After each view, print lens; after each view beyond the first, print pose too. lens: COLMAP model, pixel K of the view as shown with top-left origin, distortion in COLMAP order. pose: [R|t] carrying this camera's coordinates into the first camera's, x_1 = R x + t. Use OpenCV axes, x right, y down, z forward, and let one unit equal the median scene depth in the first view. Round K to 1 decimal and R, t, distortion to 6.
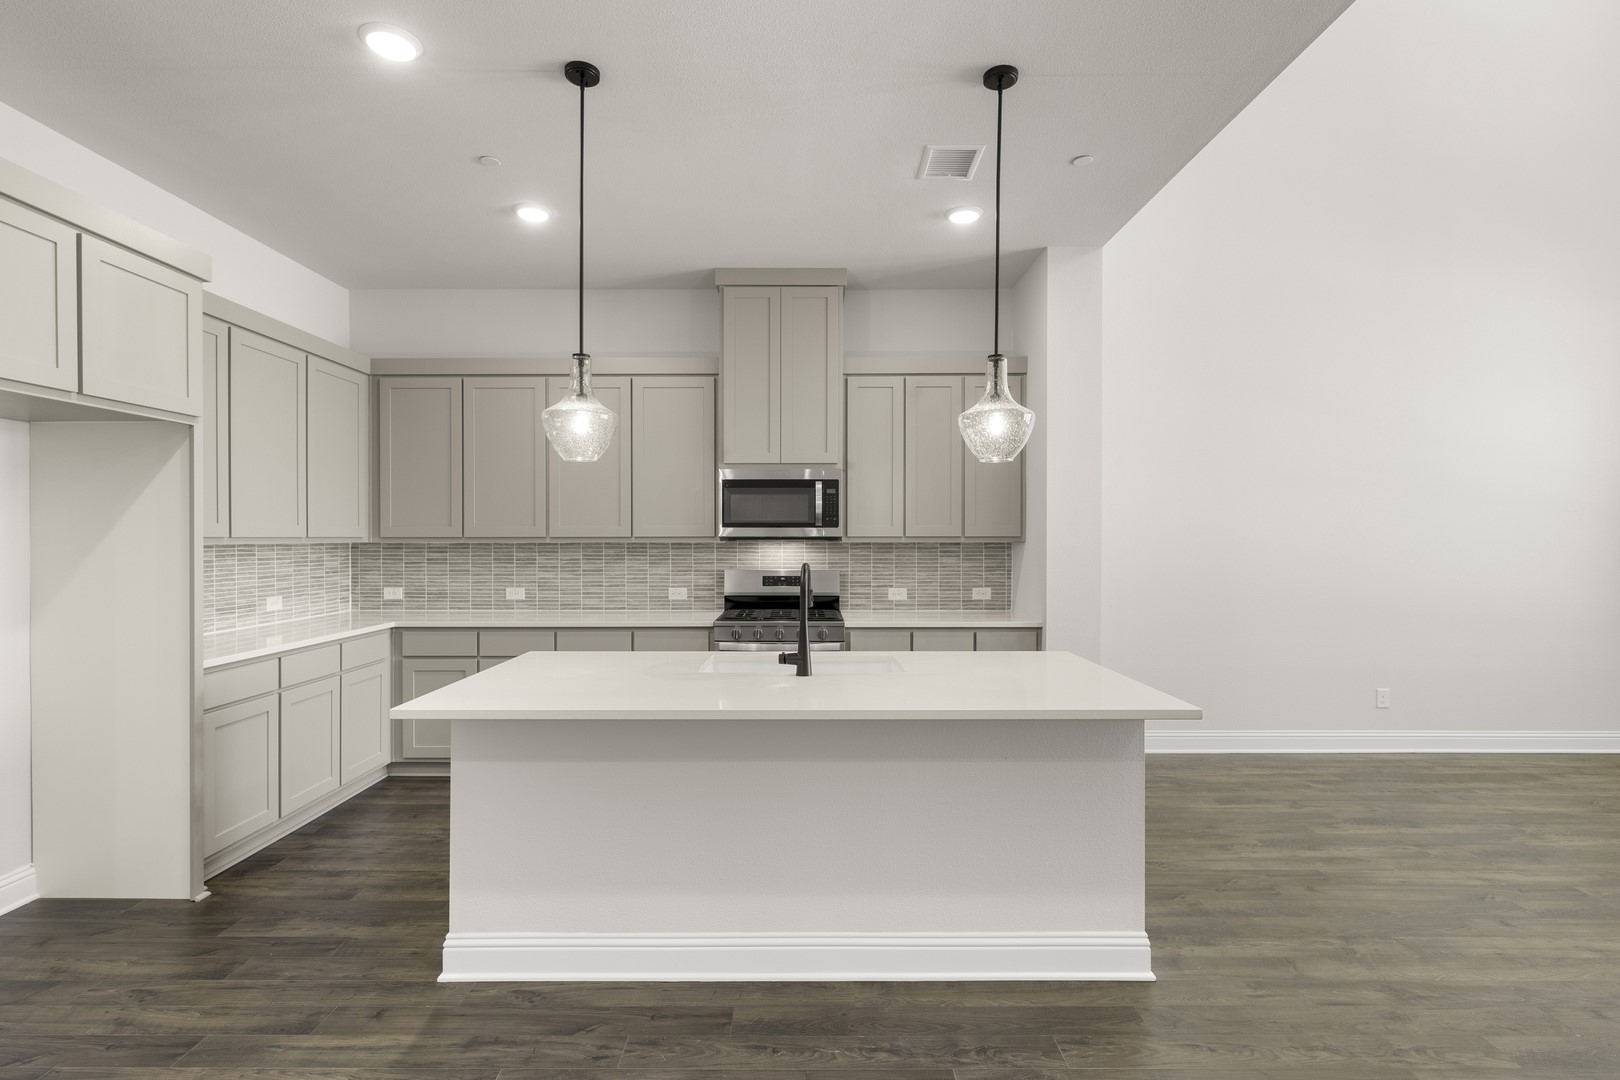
lens RADIAL K [[758.7, 0, 798.7], [0, 758.7, 530.3], [0, 0, 1]] dist [-0.001576, 0.001294]
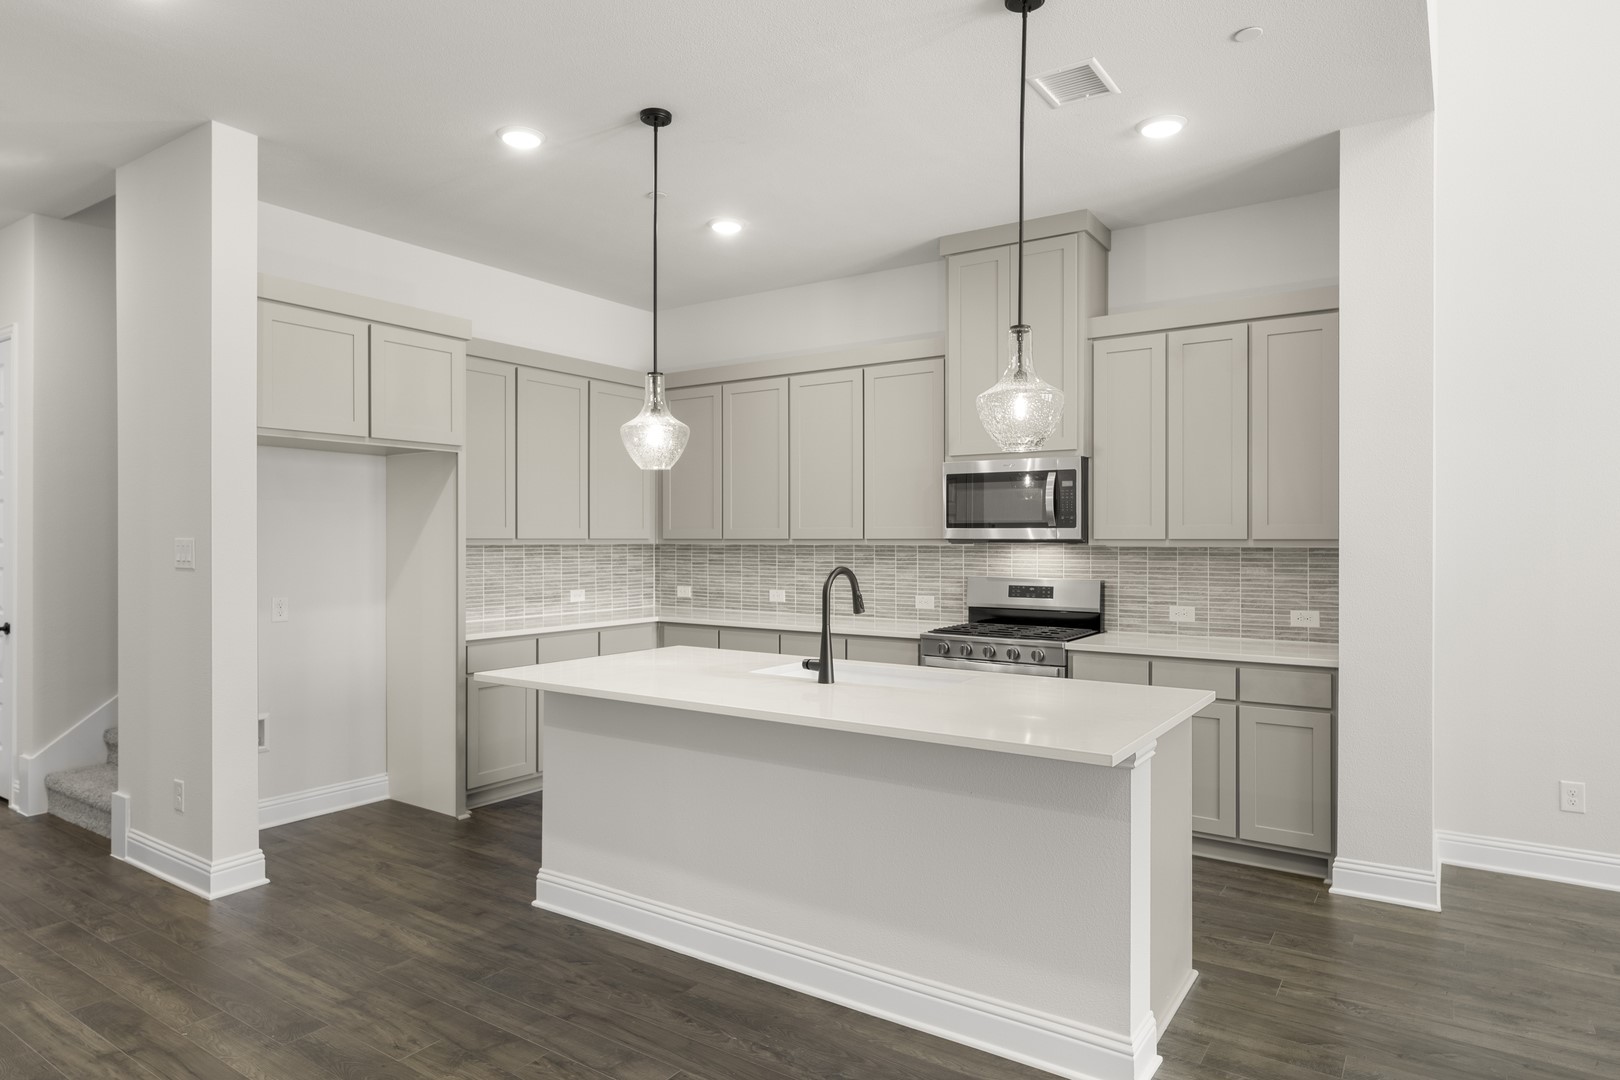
lens RADIAL K [[944.1, 0, 808.3], [0, 944.1, 527.1], [0, 0, 1]] dist [0.000351, 0.000946]
pose [[0.830913, -0.005180, -0.556378, 0.441607], [0.003138, 0.999984, -0.004624, -0.000713], [0.556393, 0.002096, 0.830917, -0.006437]]
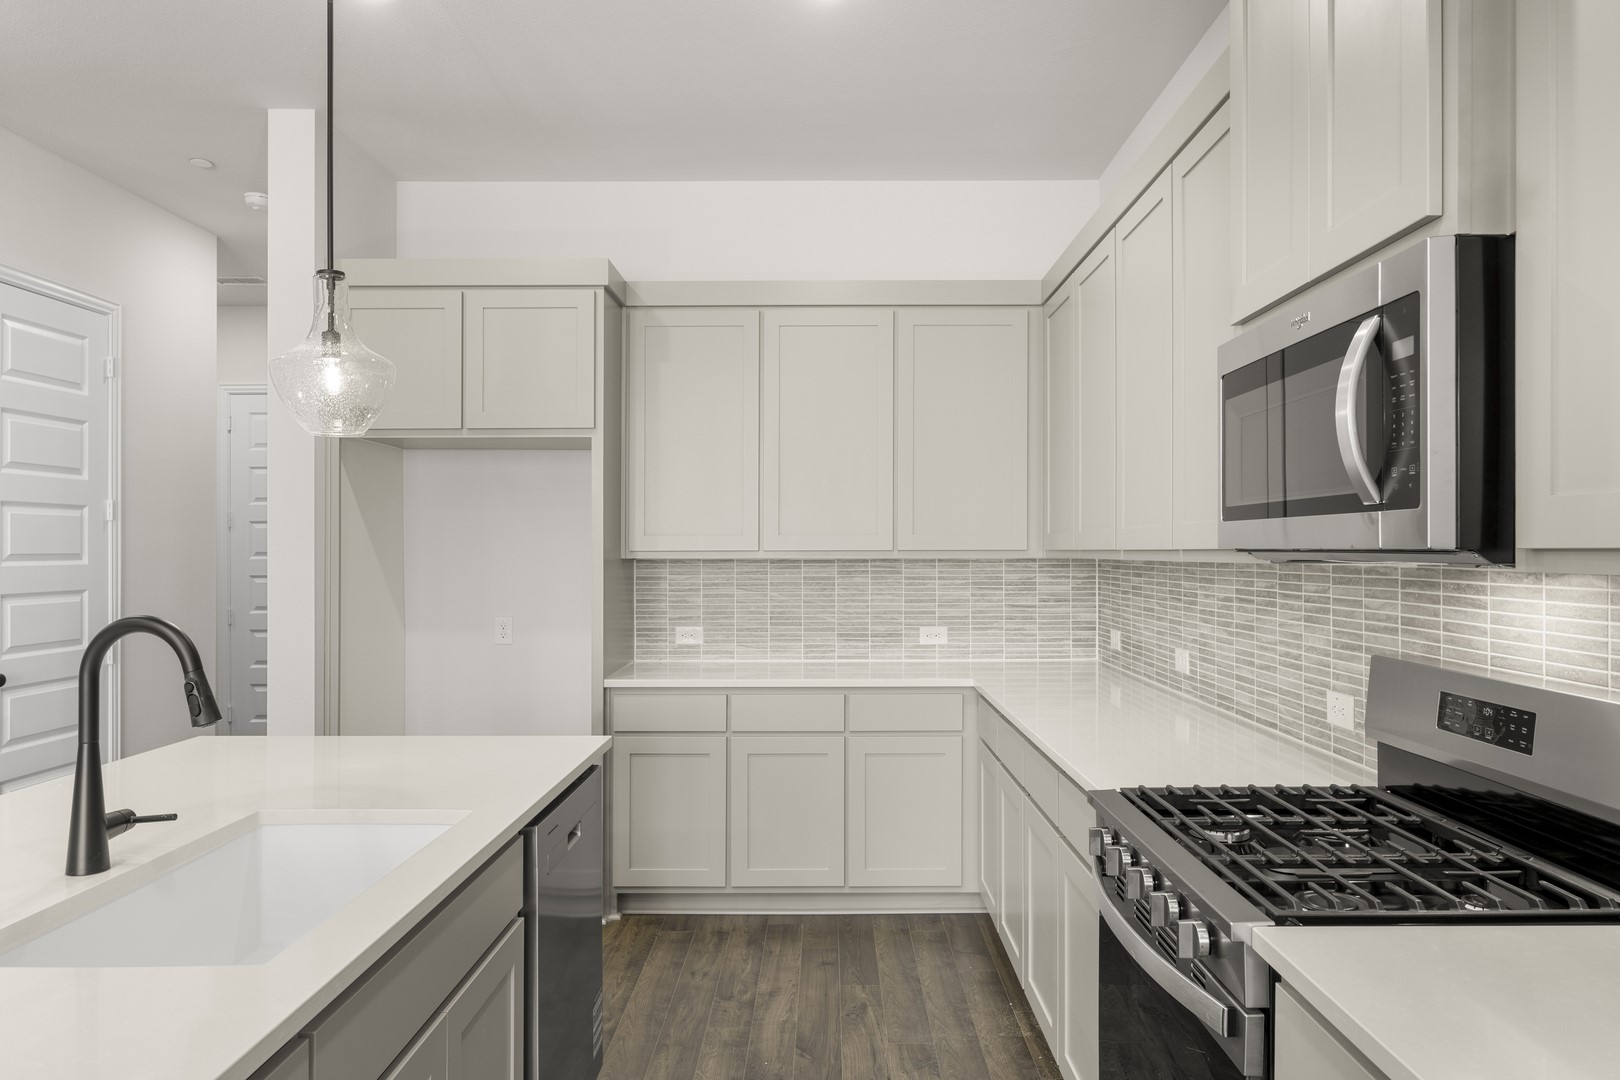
lens RADIAL K [[1048.2, 0, 825.2], [0, 1048.2, 541.9], [0, 0, 1]] dist [-0.002727, -0.000772]
pose [[0.002665, -0.008139, -0.999963, 0.412090], [0.011945, 0.999896, -0.008107, 0.008914], [0.999925, -0.011923, 0.002762, 0.960831]]
